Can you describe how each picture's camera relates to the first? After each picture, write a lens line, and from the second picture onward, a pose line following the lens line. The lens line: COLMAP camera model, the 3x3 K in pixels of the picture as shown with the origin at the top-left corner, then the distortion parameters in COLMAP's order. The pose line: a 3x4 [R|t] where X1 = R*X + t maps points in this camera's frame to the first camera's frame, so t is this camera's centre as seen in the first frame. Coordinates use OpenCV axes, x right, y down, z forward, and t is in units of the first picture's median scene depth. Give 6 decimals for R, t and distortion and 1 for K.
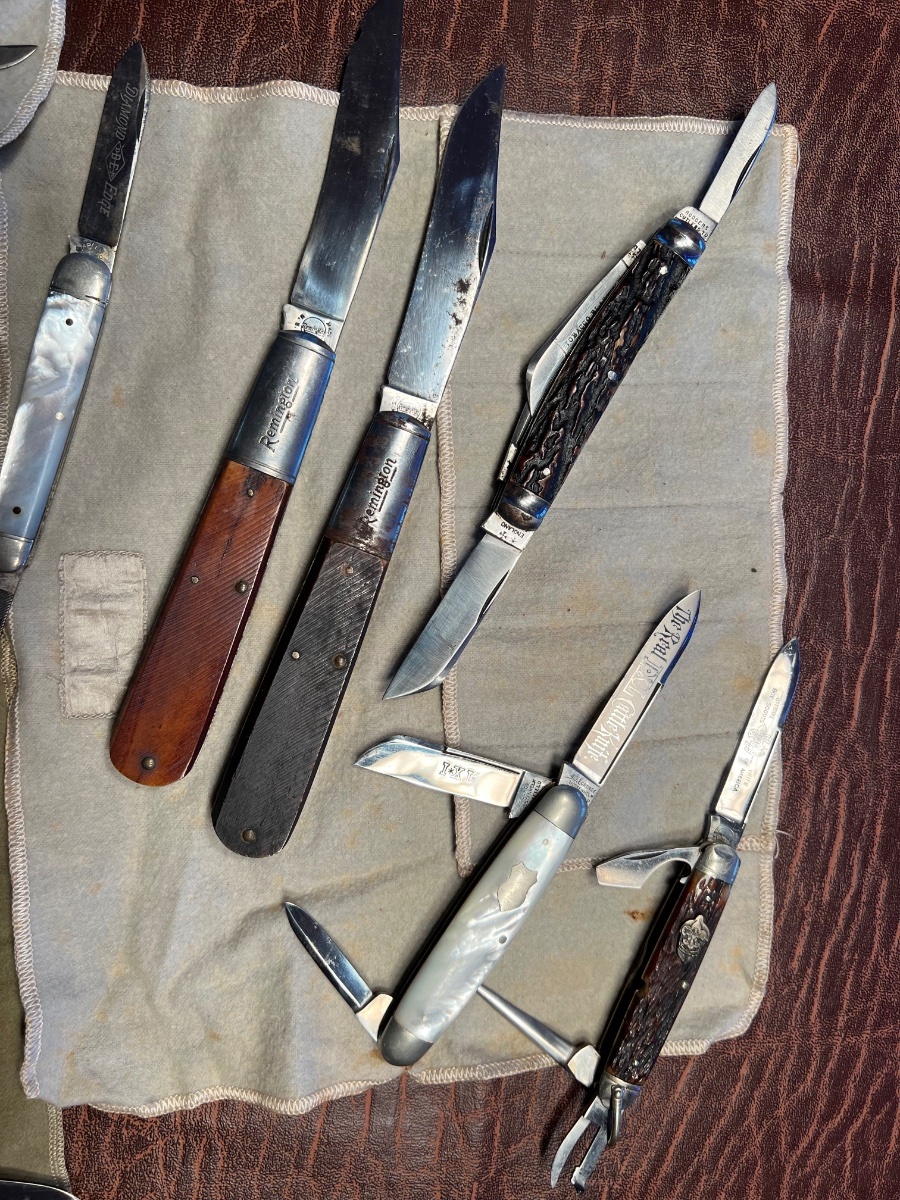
lens RADIAL K [[900.3, 0, 450.0], [0, 900.3, 600.0], [0, 0, 1]] dist [0.016085, -0.036395]
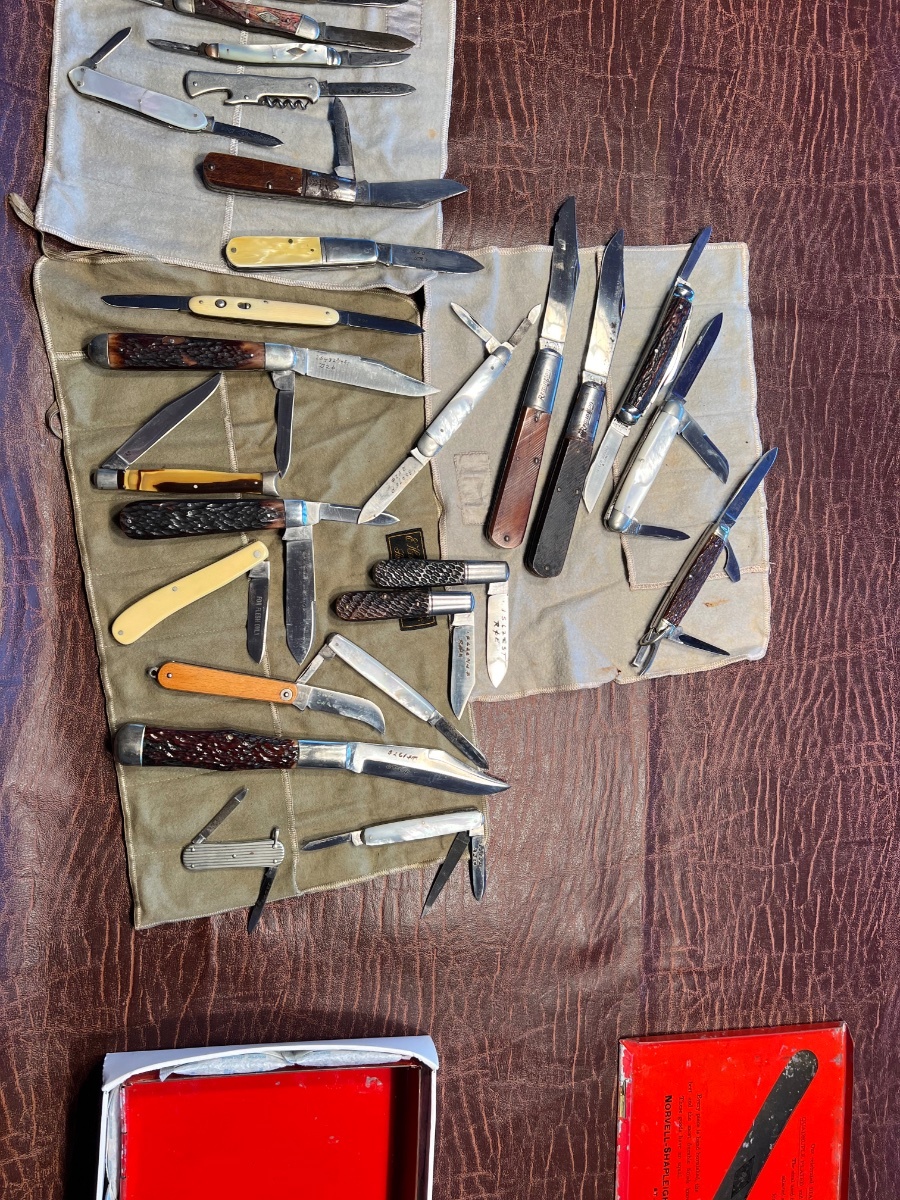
lens RADIAL K [[900.3, 0, 450.0], [0, 900.3, 600.0], [0, 0, 1]] dist [0.016085, -0.036395]
pose [[0.993943, -0.090398, 0.062493, -0.547926], [0.091358, 0.995738, -0.012670, 0.306512], [-0.061081, 0.018303, 0.997965, -1.130961]]
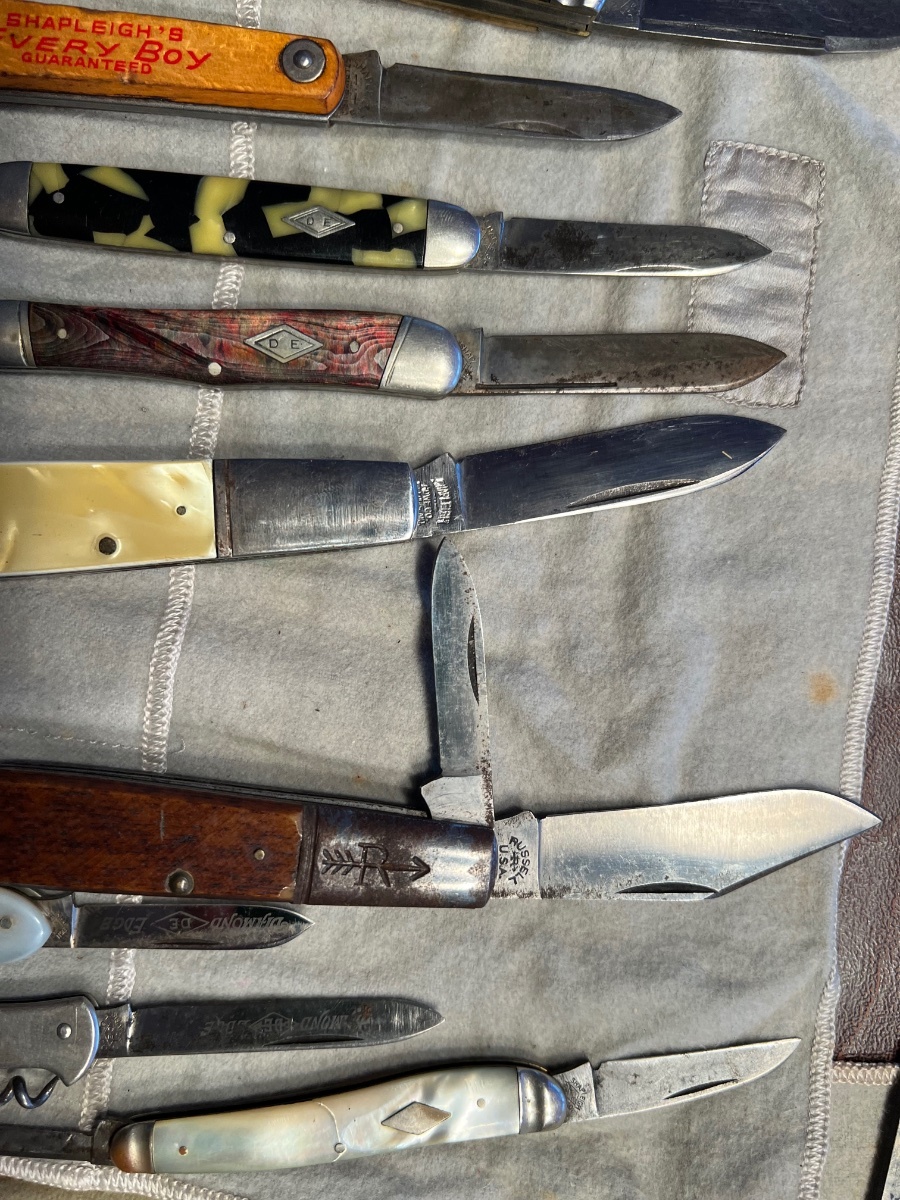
lens RADIAL K [[900.3, 0, 450.0], [0, 900.3, 600.0], [0, 0, 1]] dist [0.016085, -0.036395]
pose [[0.993330, -0.024336, -0.112705, -0.541733], [0.017222, 0.997822, -0.063673, -0.772759], [0.114009, 0.061307, 0.991586, 0.226238]]
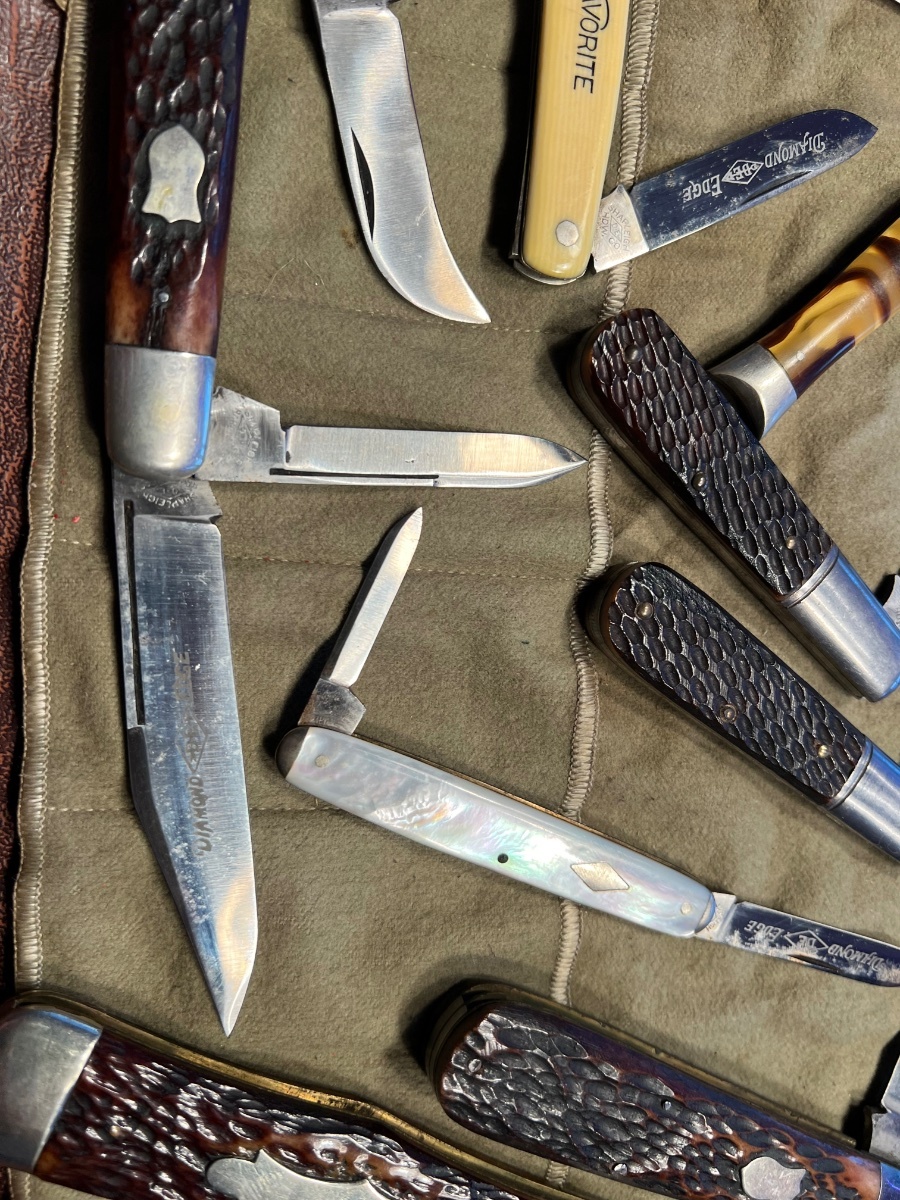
lens RADIAL K [[930.6, 0, 450.0], [0, 930.6, 600.0], [0, 0, 1]] dist [-0.012344, -0.009827]
pose [[0.990264, 0.121571, 0.067801, -0.975742], [-0.120930, 0.992569, -0.013485, 0.180335], [-0.068937, 0.005154, 0.997608, 0.239836]]
